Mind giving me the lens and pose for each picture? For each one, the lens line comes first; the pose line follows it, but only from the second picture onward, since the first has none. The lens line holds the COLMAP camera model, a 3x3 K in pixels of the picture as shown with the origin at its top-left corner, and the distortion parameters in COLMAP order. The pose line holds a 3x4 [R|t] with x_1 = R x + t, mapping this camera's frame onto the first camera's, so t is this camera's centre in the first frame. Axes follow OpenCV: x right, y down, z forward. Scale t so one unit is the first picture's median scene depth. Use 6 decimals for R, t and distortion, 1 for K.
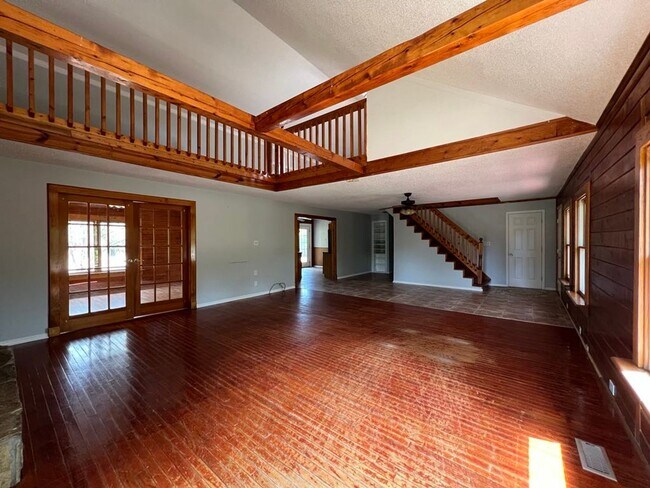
lens RADIAL K [[259.9, 0, 323.7], [0, 259.9, 243.3], [0, 0, 1]] dist [-0.000758, -0.000094]
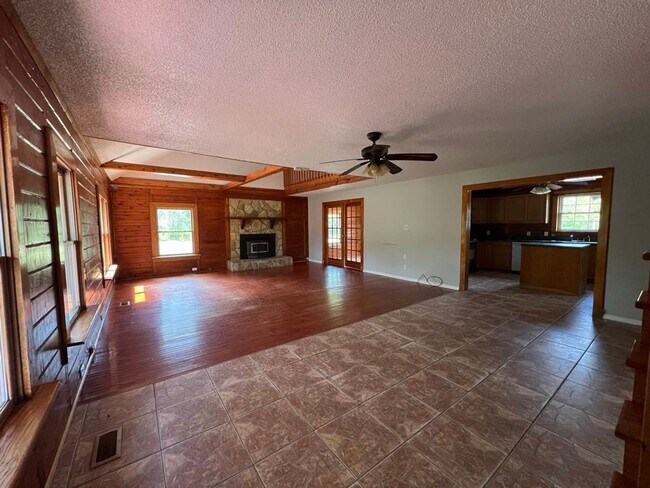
lens RADIAL K [[259.9, 0, 323.7], [0, 259.9, 243.3], [0, 0, 1]] dist [-0.000758, -0.000094]
pose [[-0.275609, 0.075916, -0.958268, 1.007734], [0.002490, 0.996930, 0.078262, -0.023806], [0.961267, 0.019184, -0.274952, 1.248991]]
